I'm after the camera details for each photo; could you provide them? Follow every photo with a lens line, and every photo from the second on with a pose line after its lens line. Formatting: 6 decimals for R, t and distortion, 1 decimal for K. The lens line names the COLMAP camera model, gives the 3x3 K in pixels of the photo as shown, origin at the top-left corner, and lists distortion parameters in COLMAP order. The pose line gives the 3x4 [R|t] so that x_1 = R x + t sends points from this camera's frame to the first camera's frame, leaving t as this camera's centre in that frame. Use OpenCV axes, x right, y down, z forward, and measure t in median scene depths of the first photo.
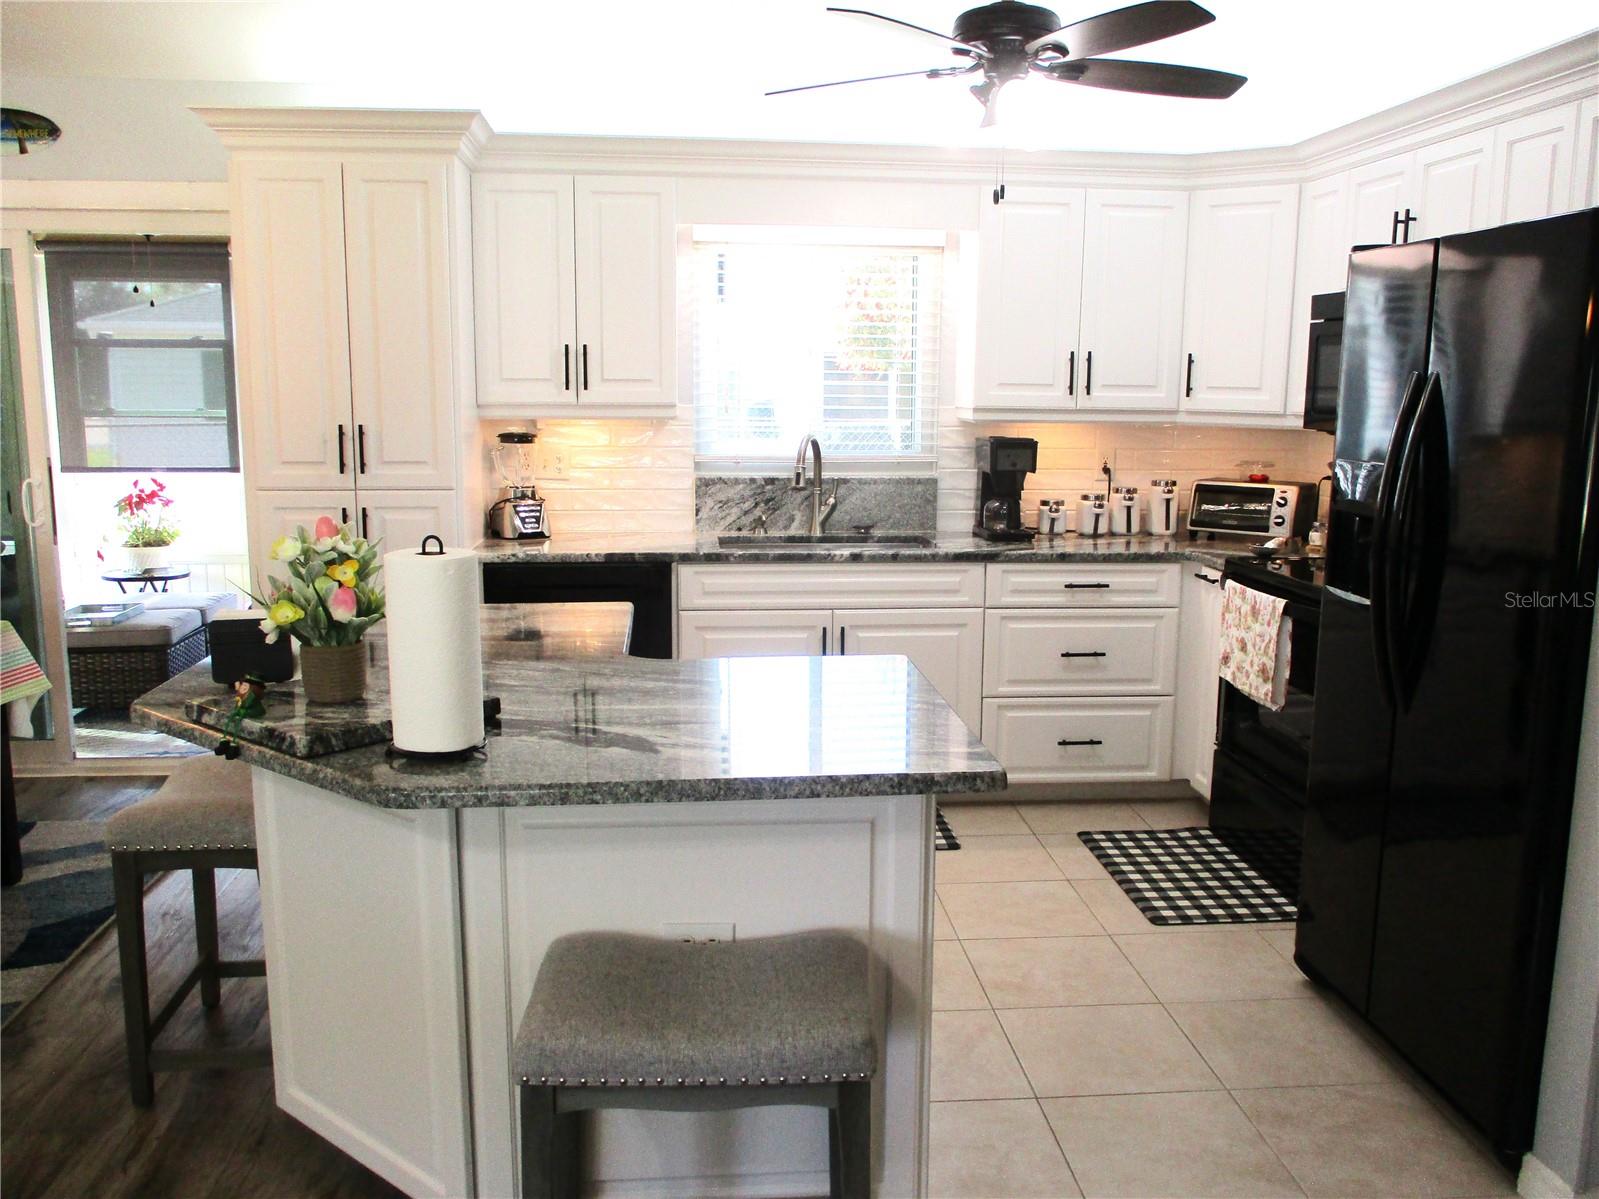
lens RADIAL K [[1337.5, 0, 807.8], [0, 1337.5, 608.1], [0, 0, 1]] dist [-0.034761, 0.022533]
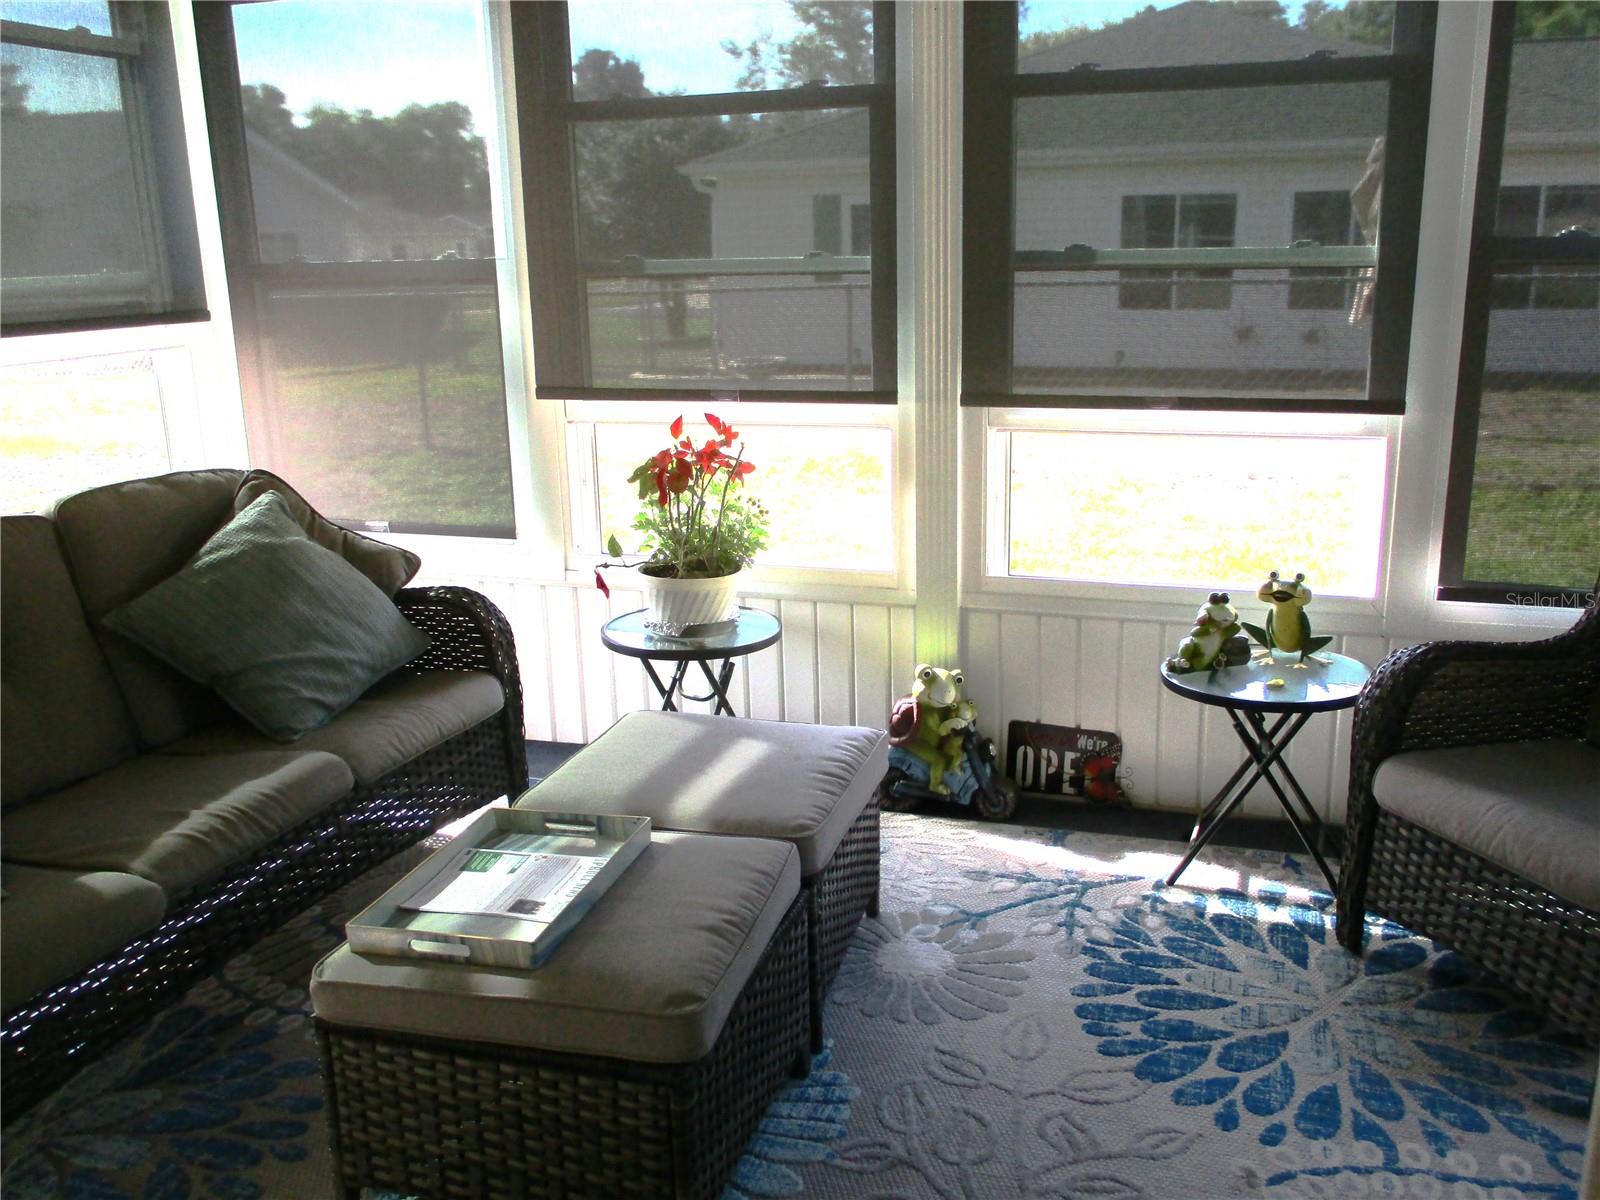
lens RADIAL K [[1338.4, 0, 814.4], [0, 1338.4, 590.1], [0, 0, 1]] dist [-0.034761, 0.022533]
pose [[0.927313, 0.062774, -0.368984, -0.498356], [-0.030449, 0.995220, 0.092792, -0.140477], [0.373045, -0.074812, 0.924792, 1.014516]]
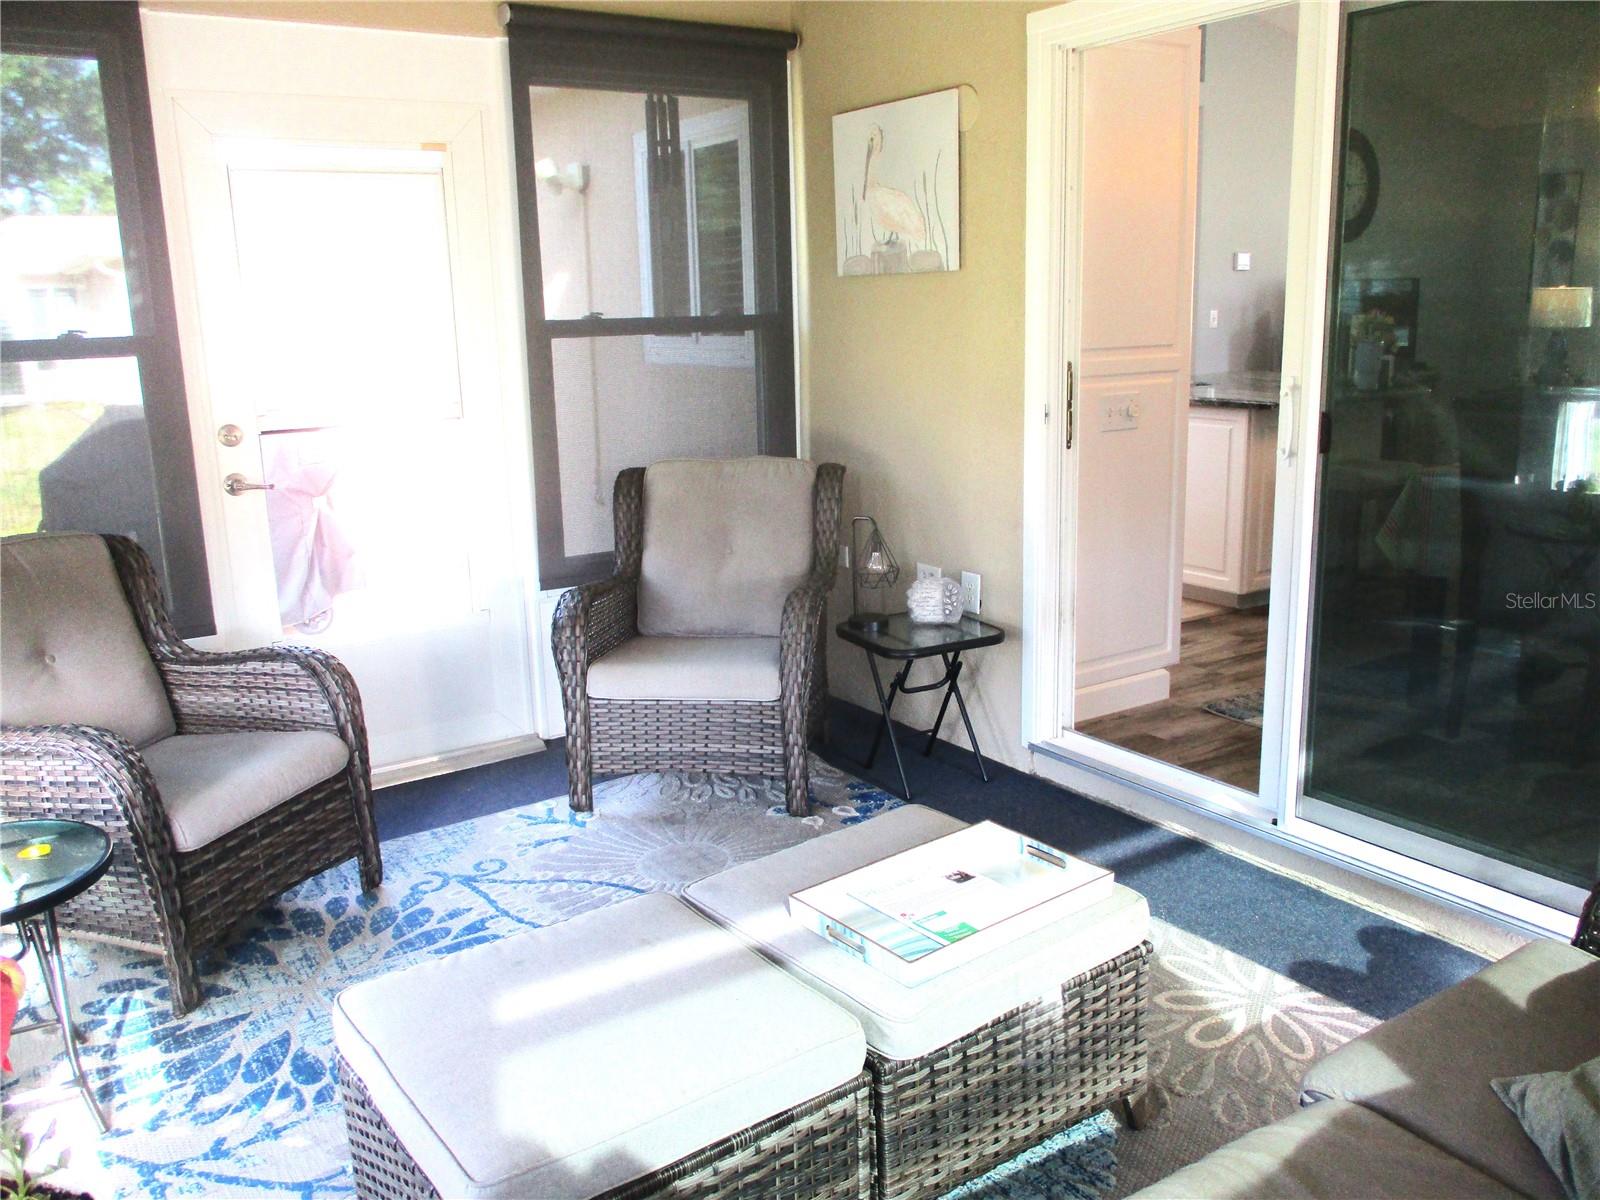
lens RADIAL K [[1338.4, 0, 801.8], [0, 1338.4, 602.4], [0, 0, 1]] dist [-0.034761, 0.022533]
pose [[-0.486979, -0.186099, 0.853357, -1.517998], [0.170216, 0.938082, 0.301711, -0.317501], [-0.856667, 0.292182, -0.425149, 1.994915]]
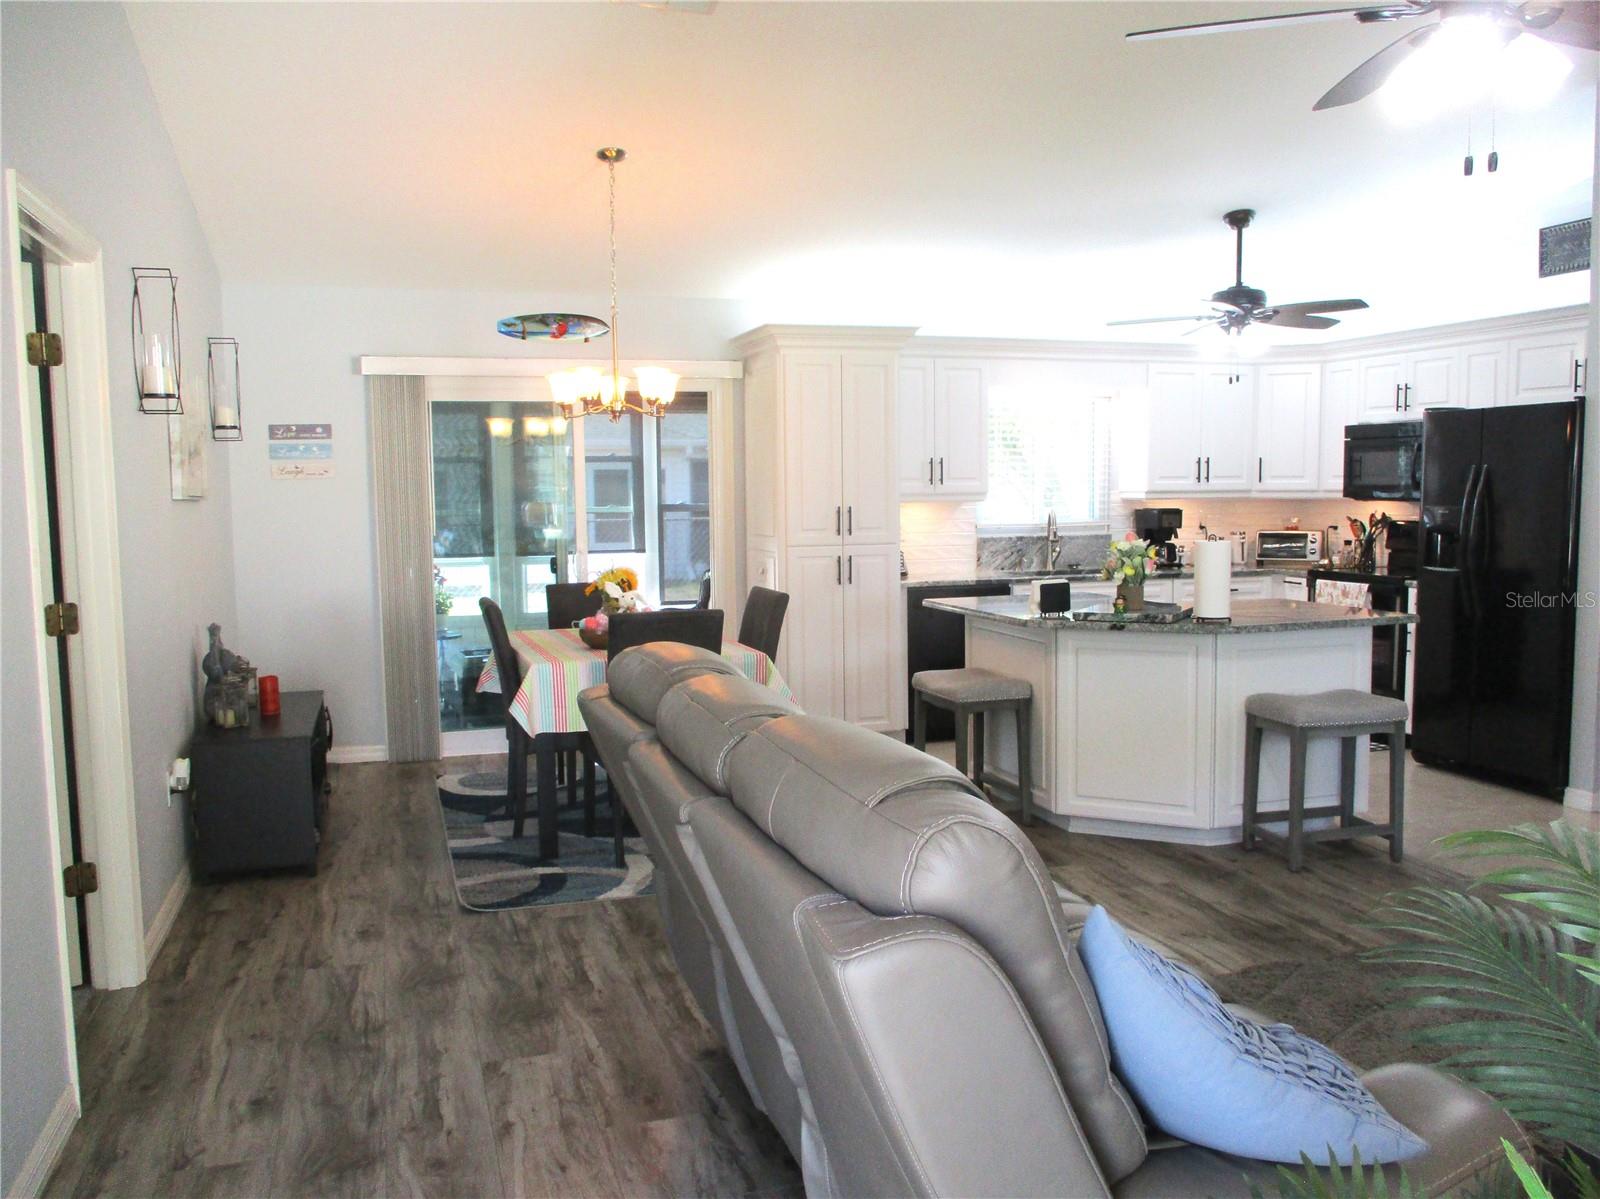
lens RADIAL K [[1338.4, 0, 821.7], [0, 1338.4, 594.9], [0, 0, 1]] dist [-0.034761, 0.022533]
pose [[0.975250, -0.038426, 0.217739, -0.683778], [0.056820, 0.995265, -0.078858, 0.096215], [-0.213678, 0.089278, 0.972816, -0.577463]]
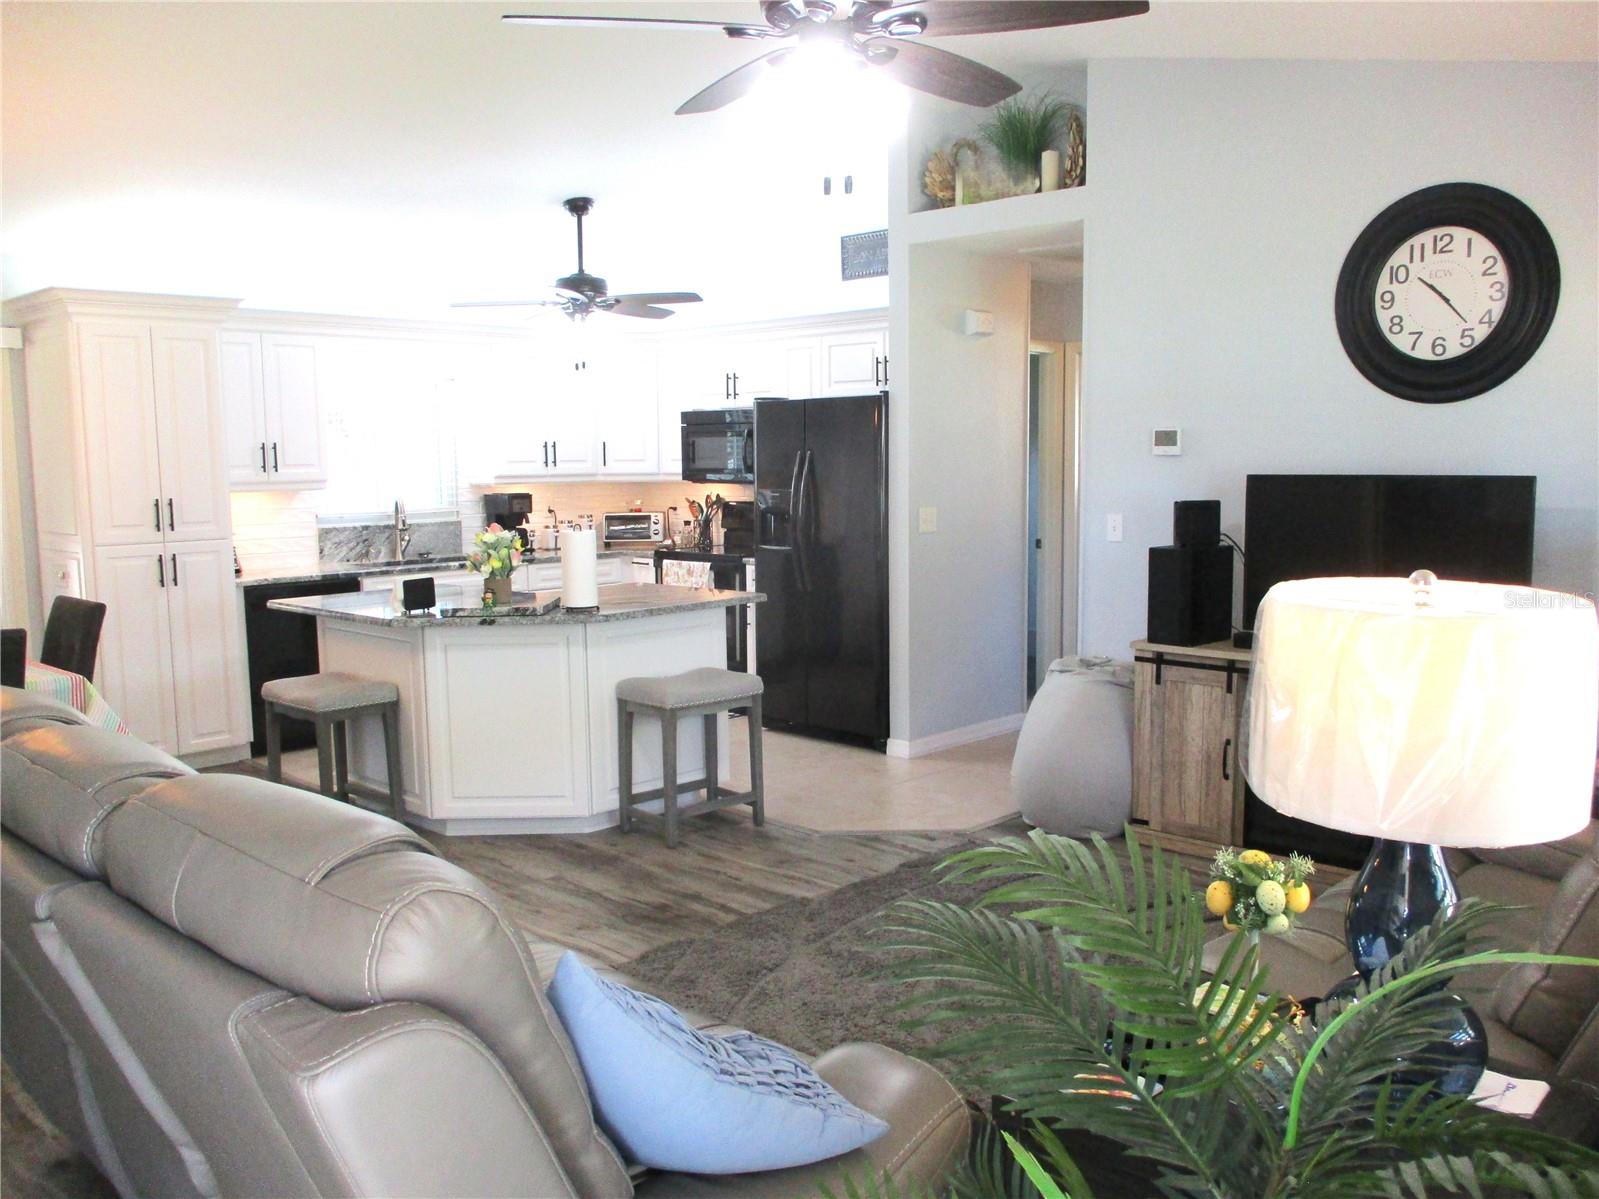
lens RADIAL K [[1337.5, 0, 808.9], [0, 1337.5, 600.8], [0, 0, 1]] dist [-0.034761, 0.022533]
pose [[0.759280, -0.090182, 0.644485, -0.702477], [0.126846, 0.991865, -0.010650, 0.076604], [-0.638282, 0.089837, 0.764543, -0.542377]]
